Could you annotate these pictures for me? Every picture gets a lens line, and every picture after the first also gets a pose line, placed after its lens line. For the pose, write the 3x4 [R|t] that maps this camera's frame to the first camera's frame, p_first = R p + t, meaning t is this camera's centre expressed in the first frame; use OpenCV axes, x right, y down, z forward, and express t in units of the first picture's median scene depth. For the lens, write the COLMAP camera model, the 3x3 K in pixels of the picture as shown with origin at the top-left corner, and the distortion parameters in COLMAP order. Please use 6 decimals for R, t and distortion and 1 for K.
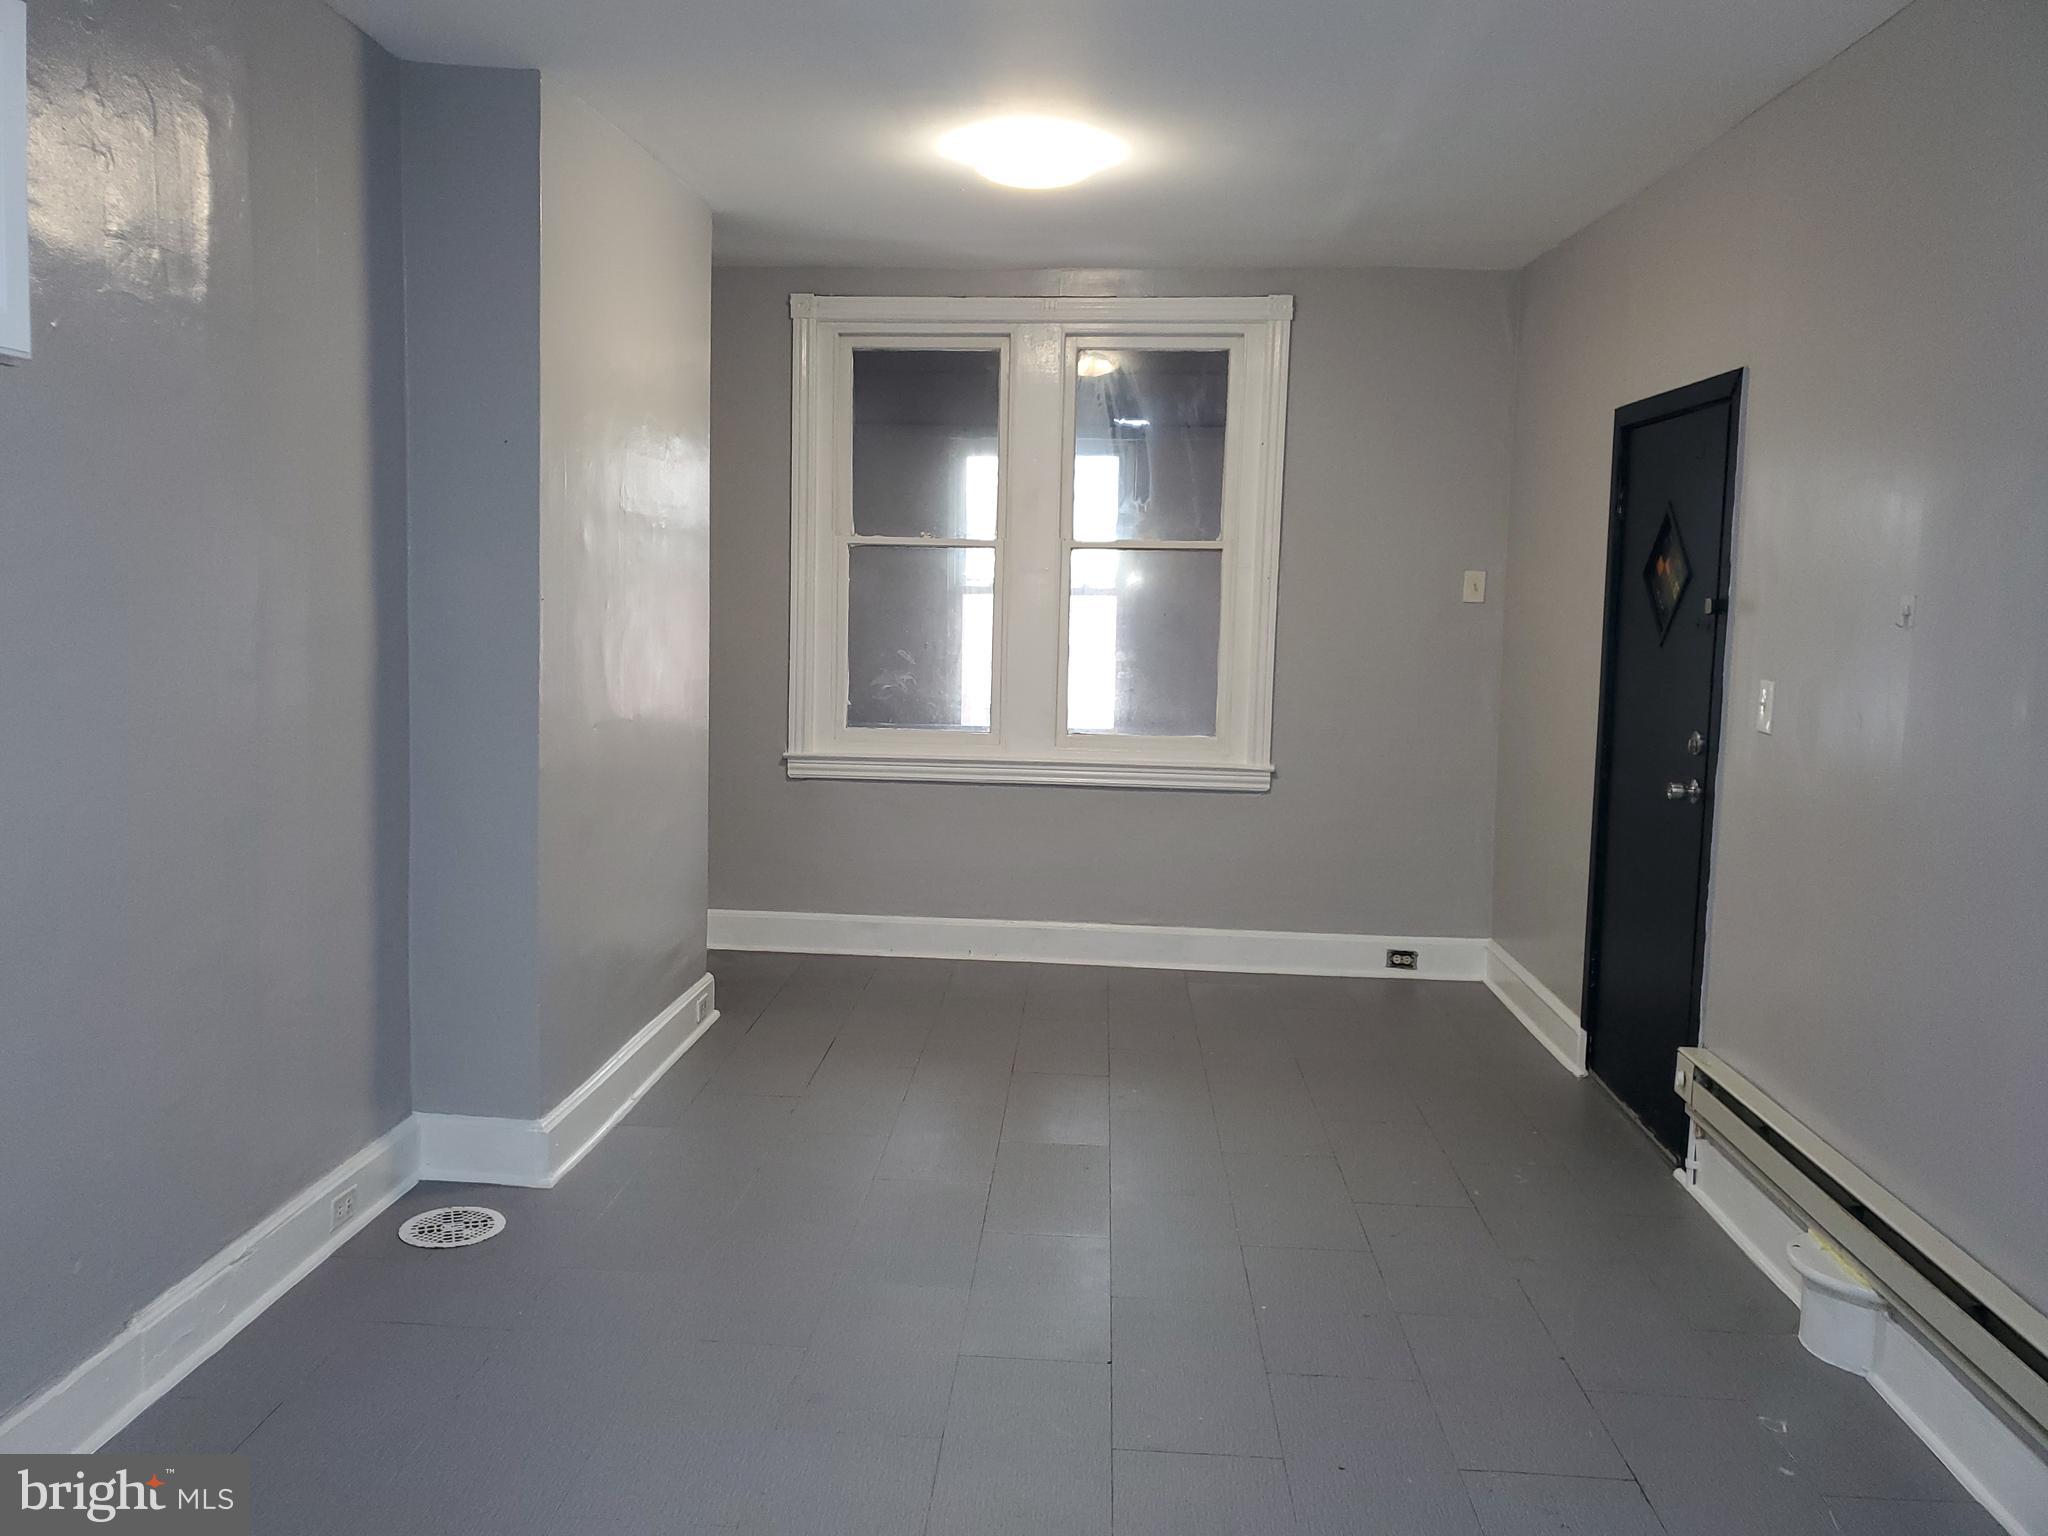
lens RADIAL K [[1559.1, 0, 999.8], [0, 1559.1, 733.9], [0, 0, 1]] dist [0.012040, -0.022693]
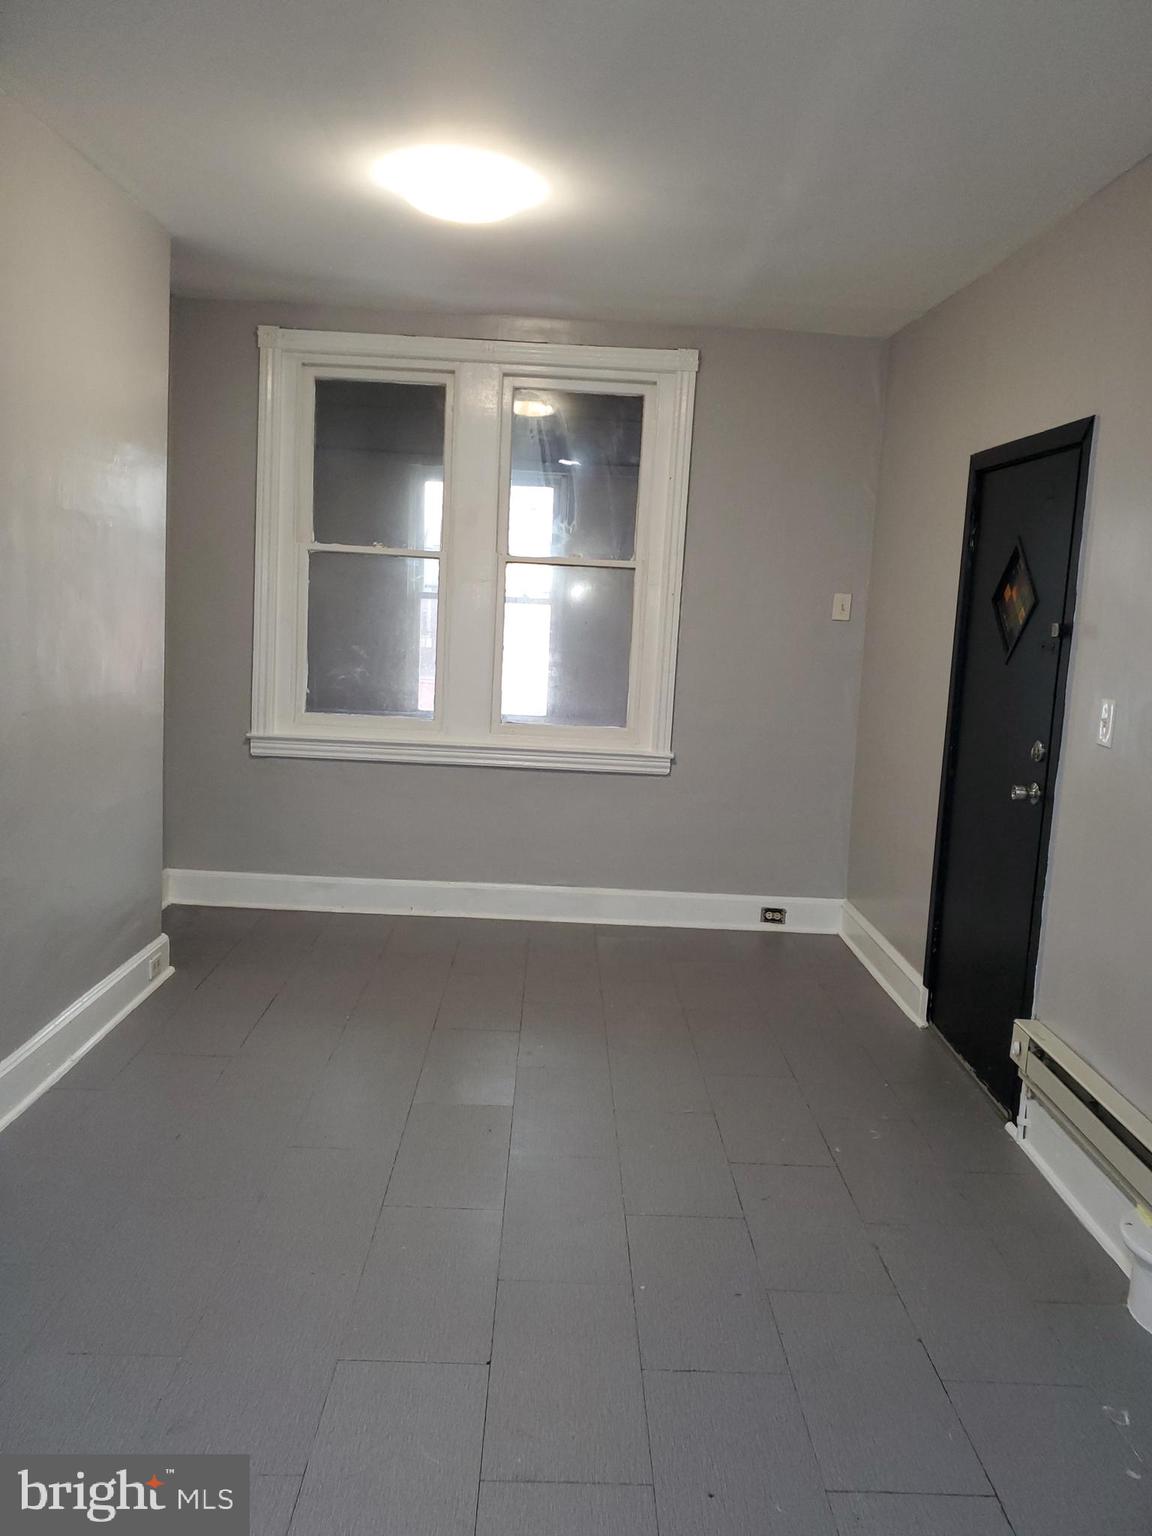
lens RADIAL K [[1169.4, 0, 605.1], [0, 1169.4, 751.9], [0, 0, 1]] dist [0.012040, -0.022693]
pose [[0.993780, 0.018614, 0.109794, 0.029468], [-0.022627, 0.999116, 0.035423, -0.011807], [-0.109037, -0.037687, 0.993323, 0.136654]]
